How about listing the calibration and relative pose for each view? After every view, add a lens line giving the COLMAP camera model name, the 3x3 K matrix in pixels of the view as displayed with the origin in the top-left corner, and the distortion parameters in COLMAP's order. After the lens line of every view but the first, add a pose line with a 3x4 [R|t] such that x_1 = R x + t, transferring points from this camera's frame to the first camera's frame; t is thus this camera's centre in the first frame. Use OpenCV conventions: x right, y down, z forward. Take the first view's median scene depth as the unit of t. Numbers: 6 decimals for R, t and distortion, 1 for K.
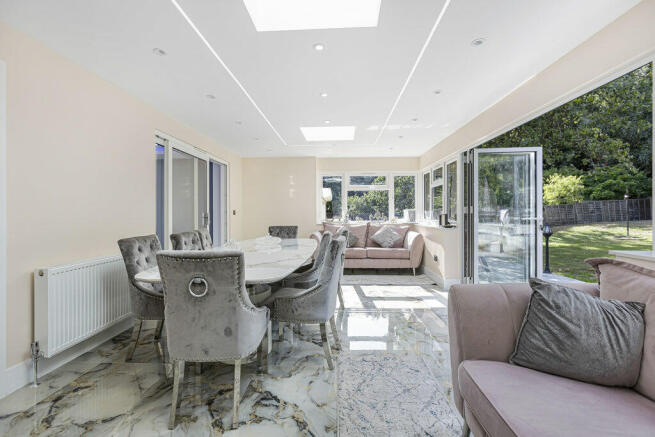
lens RADIAL K [[291.4, 0, 326.9], [0, 291.4, 214.8], [0, 0, 1]] dist [-0.012689, 0.007568]
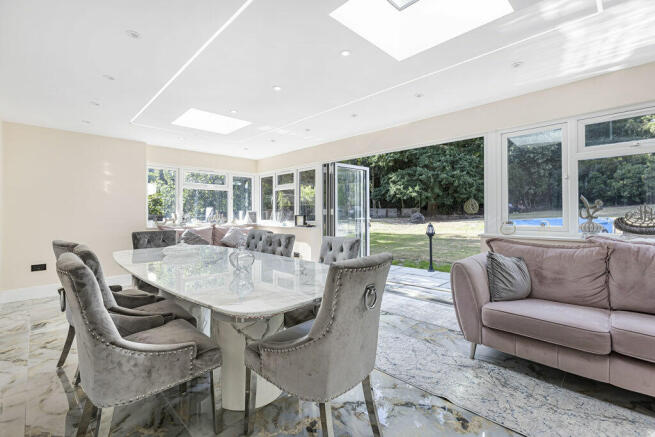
lens RADIAL K [[291.4, 0, 327.1], [0, 291.4, 212.9], [0, 0, 1]] dist [-0.012689, 0.007568]
pose [[0.680604, 0.004722, 0.732637, -0.380913], [0.004073, 0.999939, -0.010229, 0.000295], [-0.732641, 0.009946, 0.680543, 0.159592]]
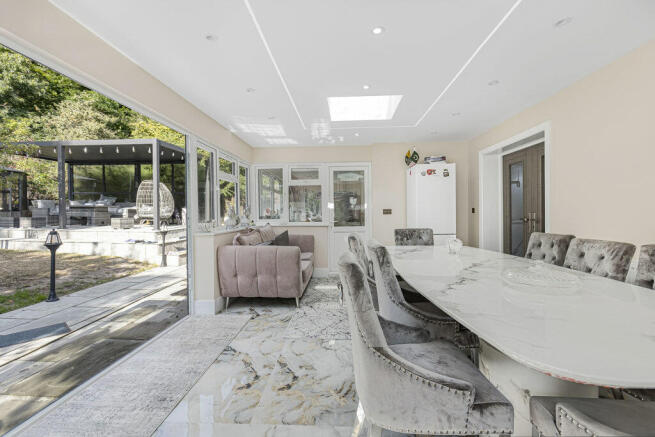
lens RADIAL K [[291.4, 0, 332.2], [0, 291.4, 217.5], [0, 0, 1]] dist [-0.012689, 0.007568]
pose [[-0.999992, 0.004035, -0.000637, 0.062701], [0.004018, 0.999677, 0.025081, -0.013129], [0.000738, 0.025078, -0.999685, 1.080116]]
